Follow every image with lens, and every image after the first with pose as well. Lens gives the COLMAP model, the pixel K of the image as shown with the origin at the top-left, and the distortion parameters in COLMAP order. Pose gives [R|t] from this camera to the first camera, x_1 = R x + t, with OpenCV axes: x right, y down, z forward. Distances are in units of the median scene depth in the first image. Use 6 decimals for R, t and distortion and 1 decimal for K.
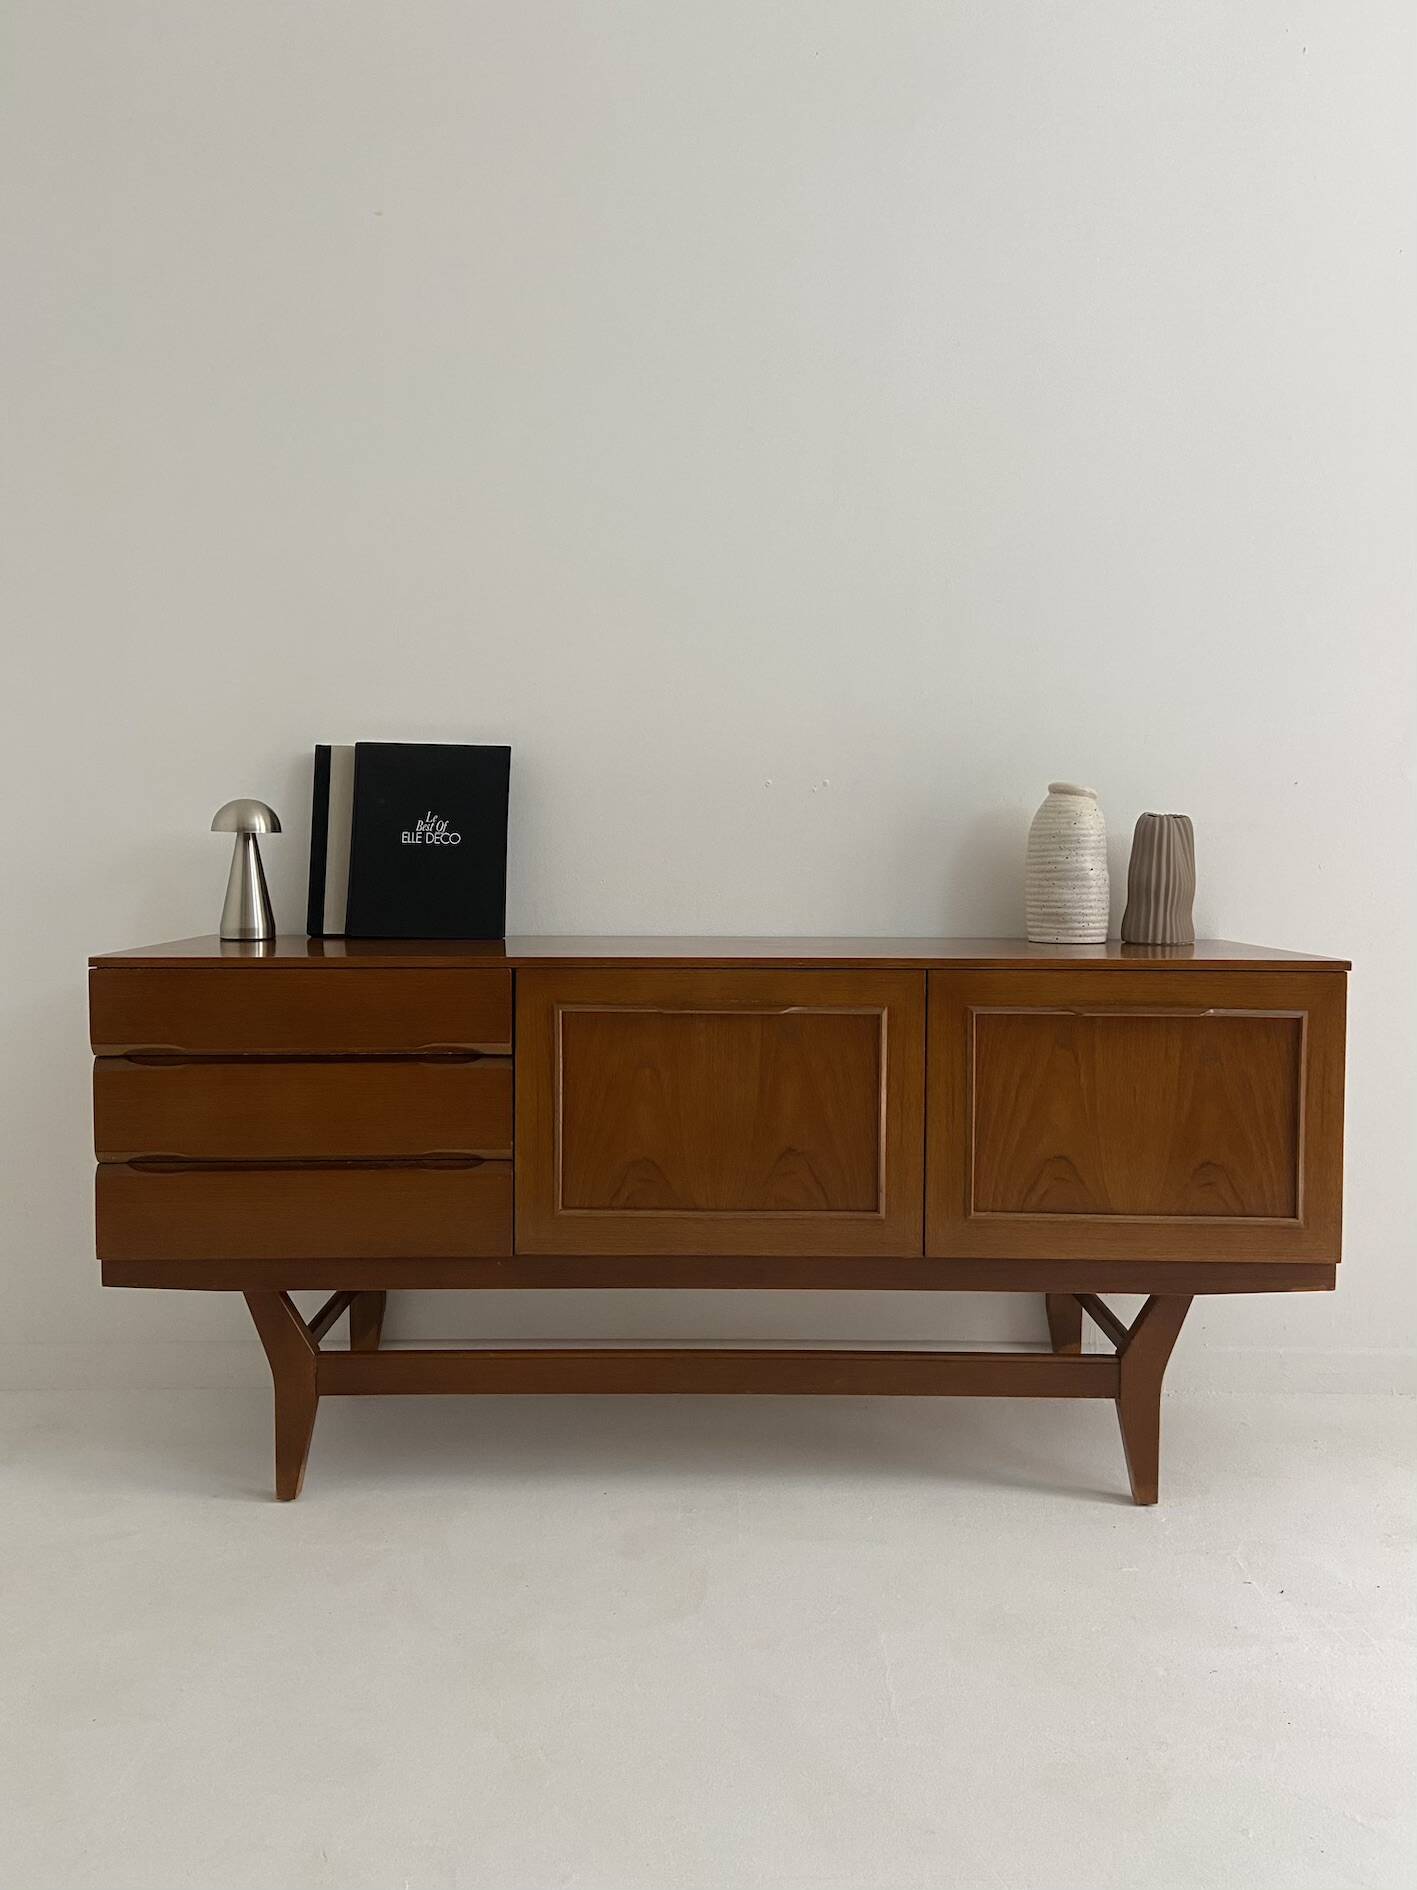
lens RADIAL K [[1424.8, 0, 710.8], [0, 1424.8, 918.5], [0, 0, 1]] dist [0.113711, -0.127719]
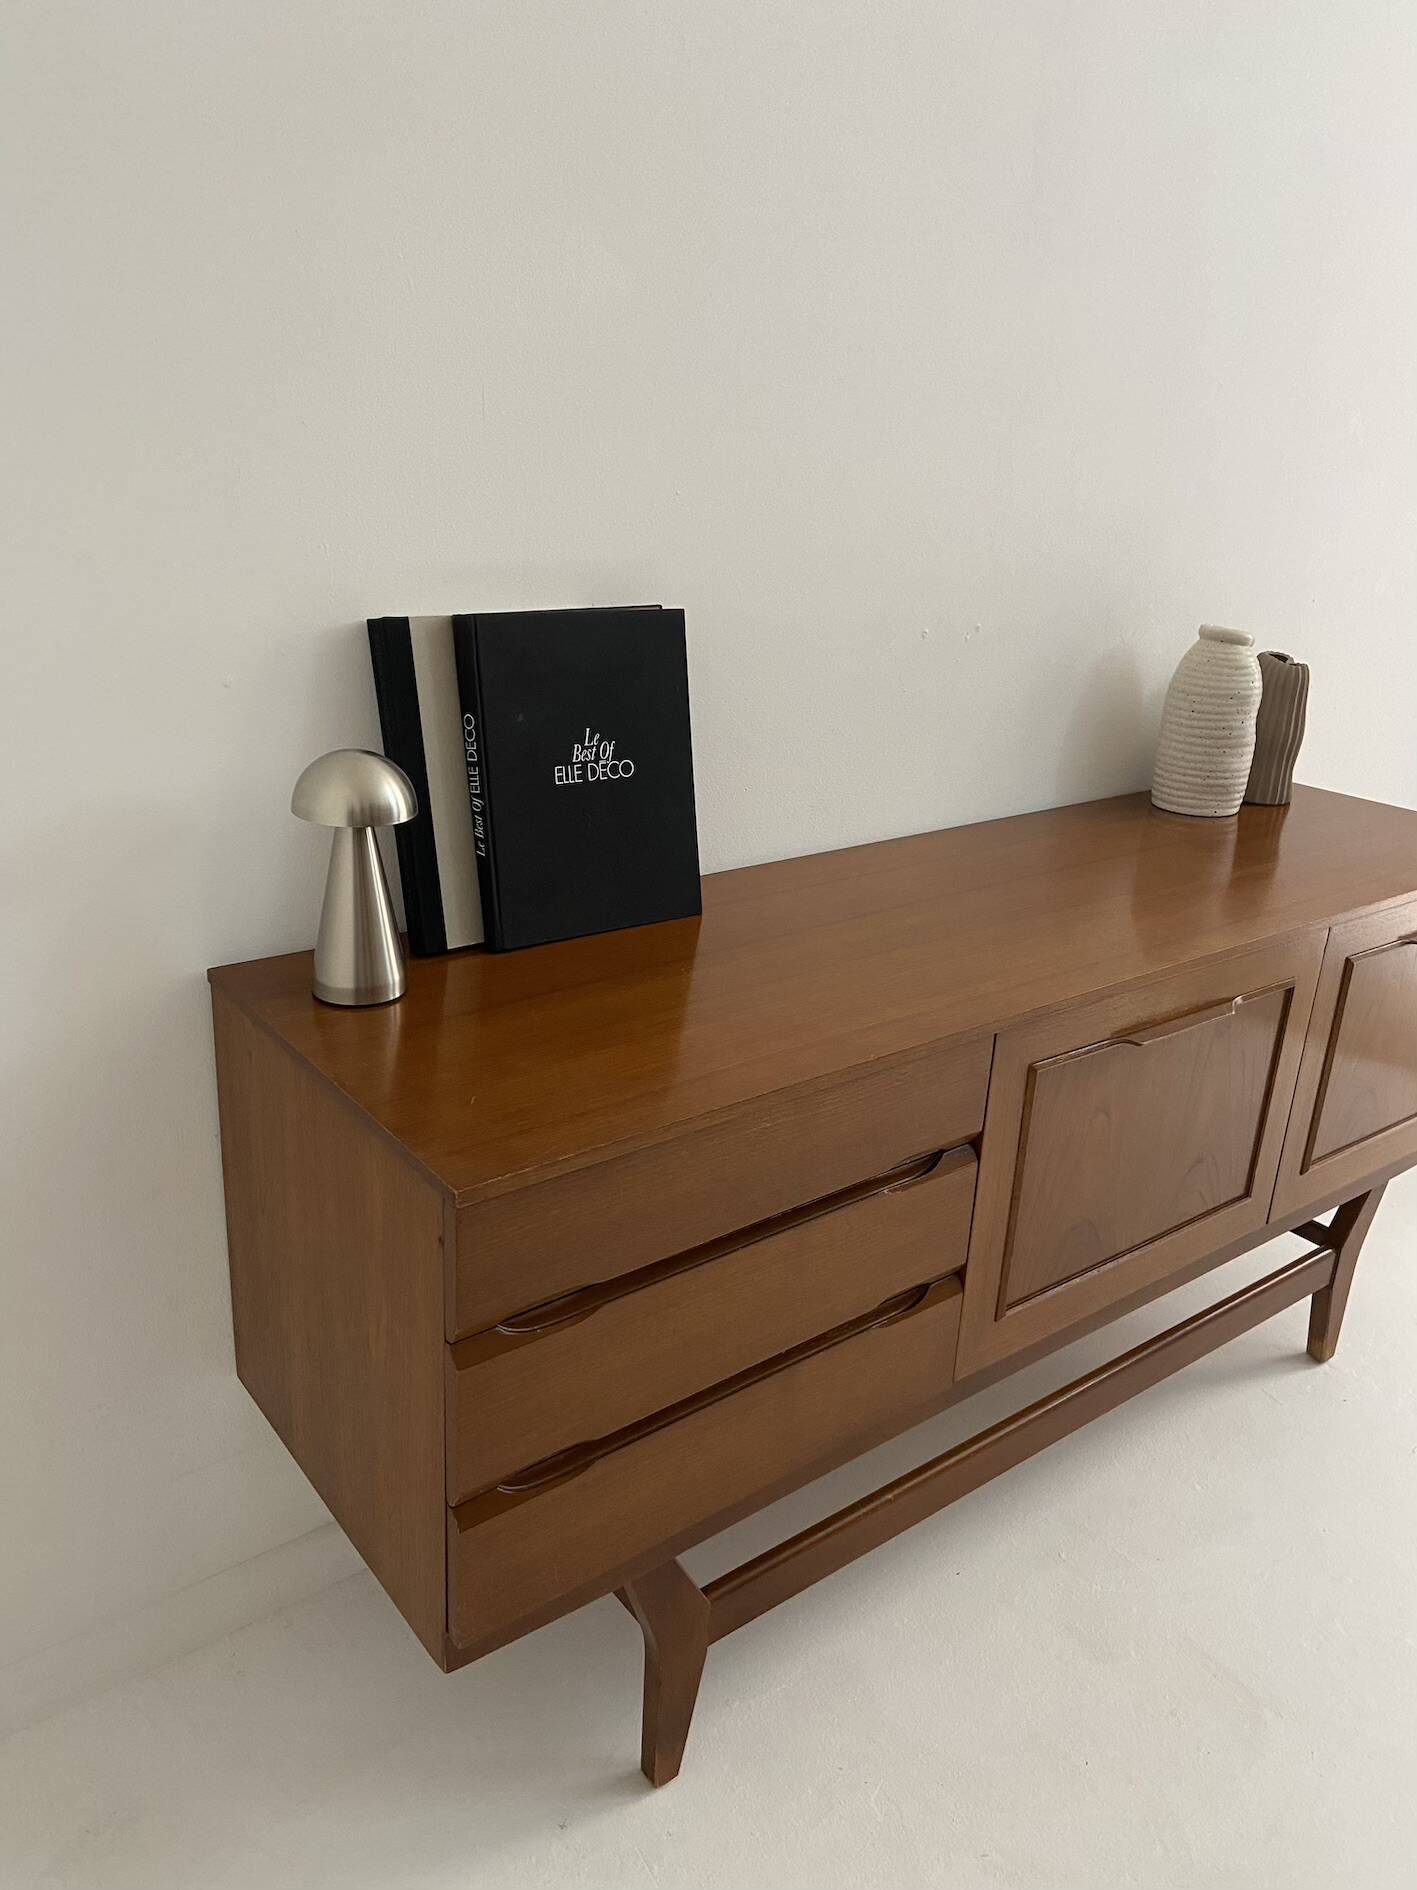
lens RADIAL K [[1424.8, 0, 707.9], [0, 1424.8, 940.2], [0, 0, 1]] dist [0.113711, -0.127719]
pose [[0.792838, -0.180670, 0.582036, -0.620474], [-0.015247, 0.948867, 0.315306, -0.214106], [-0.609241, -0.258861, 0.749544, 0.566148]]
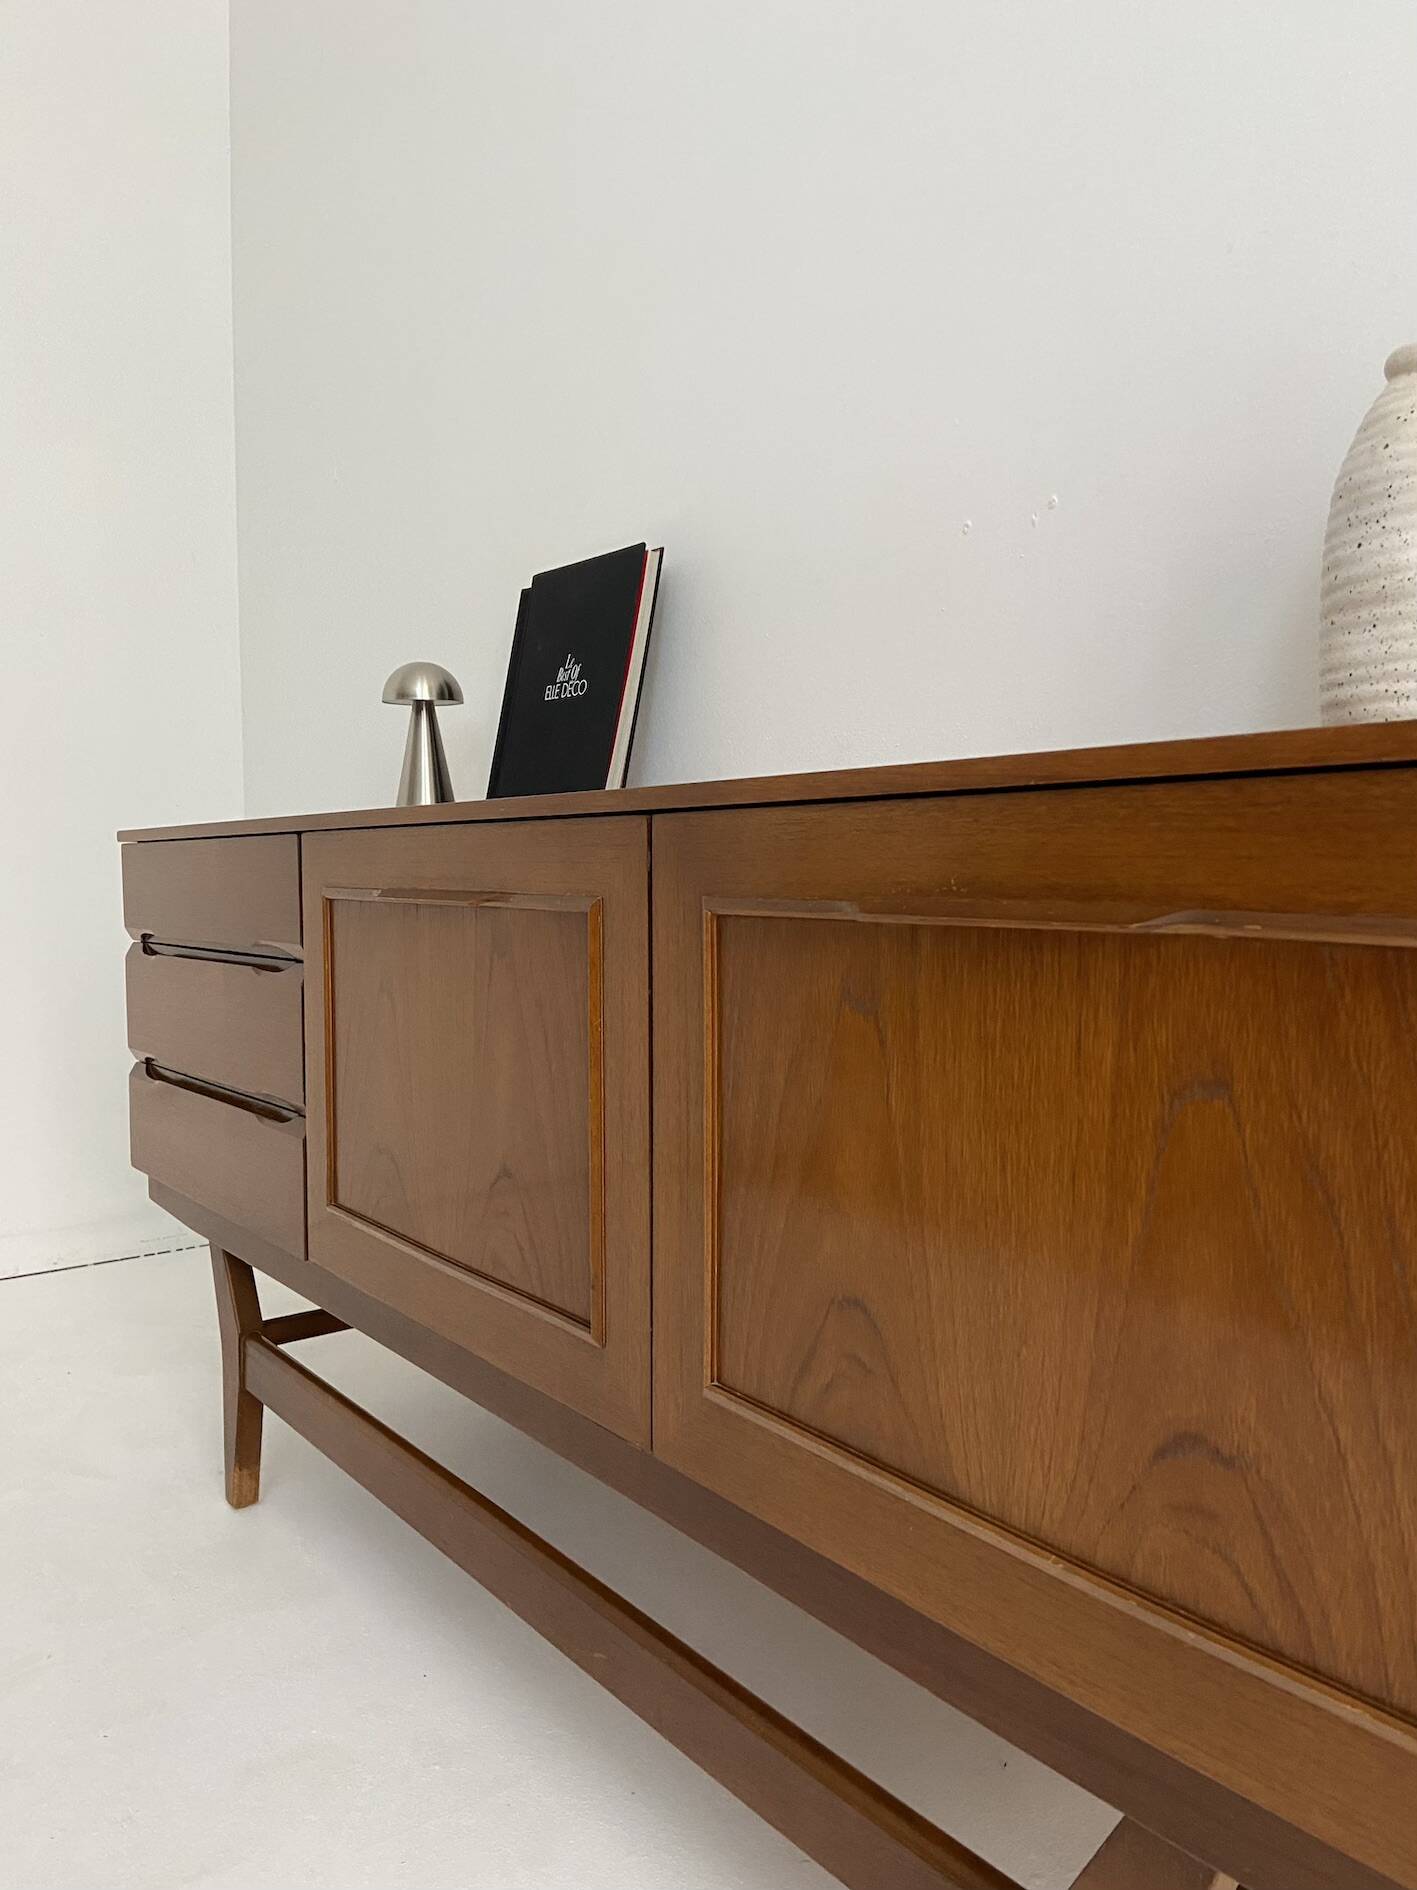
lens RADIAL K [[1424.8, 0, 713.0], [0, 1424.8, 940.0], [0, 0, 1]] dist [0.113711, -0.127719]
pose [[0.601537, 0.033468, -0.798144, 0.507177], [-0.033475, 0.999300, 0.016674, 0.065444], [0.798143, 0.016688, 0.602236, 0.728503]]
